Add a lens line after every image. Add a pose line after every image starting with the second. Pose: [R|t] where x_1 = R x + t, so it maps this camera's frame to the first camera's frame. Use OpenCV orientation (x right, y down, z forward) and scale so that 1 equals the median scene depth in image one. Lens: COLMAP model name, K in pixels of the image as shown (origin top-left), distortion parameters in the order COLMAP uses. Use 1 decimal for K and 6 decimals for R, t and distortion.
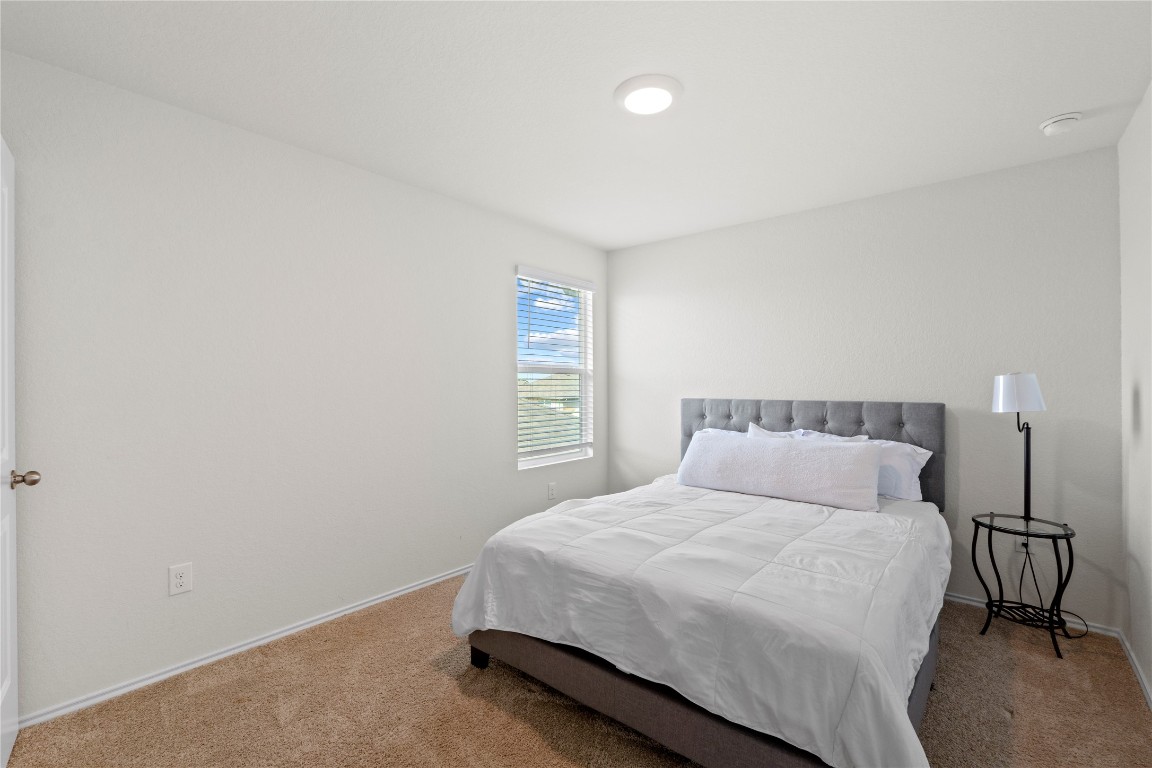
lens RADIAL K [[490.0, 0, 578.9], [0, 490.0, 386.3], [0, 0, 1]] dist [-0.001347, -0.001112]
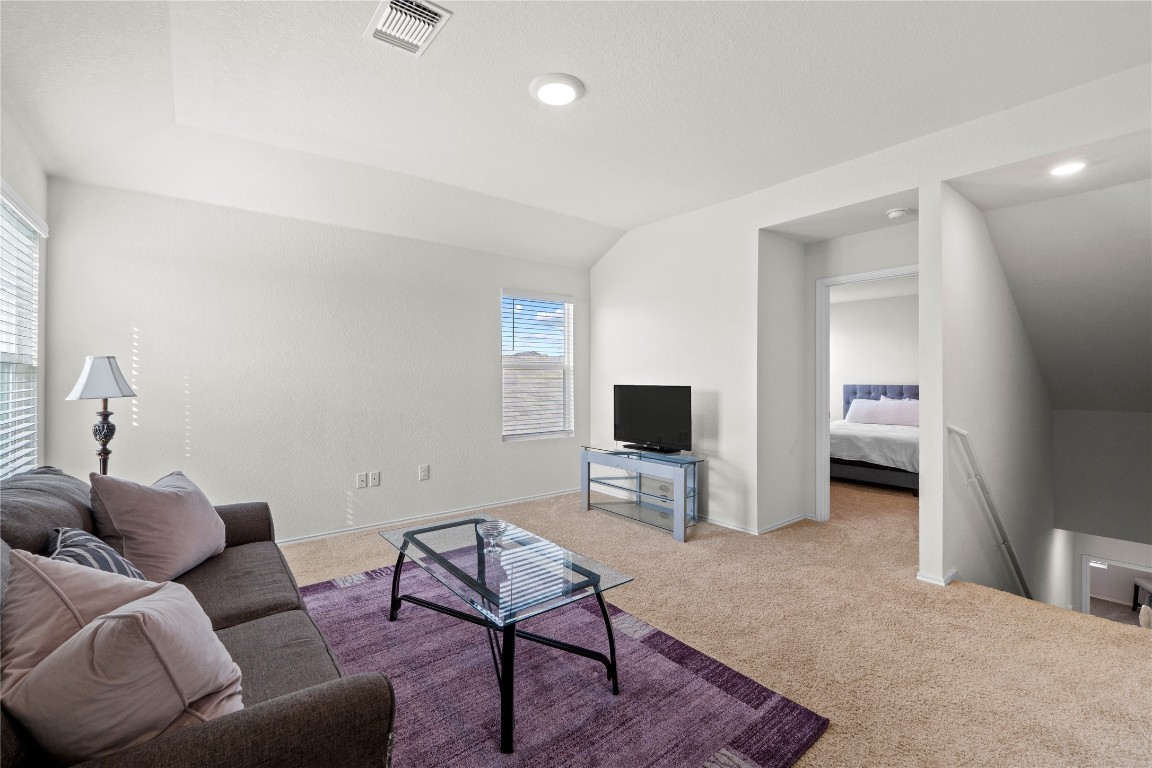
lens RADIAL K [[490.0, 0, 576.4], [0, 490.0, 378.7], [0, 0, 1]] dist [-0.001347, -0.001112]
pose [[0.980988, -0.006561, -0.193960, -0.553689], [0.006423, 0.999978, -0.001337, -0.005433], [0.193965, 0.000066, 0.981009, -1.388745]]
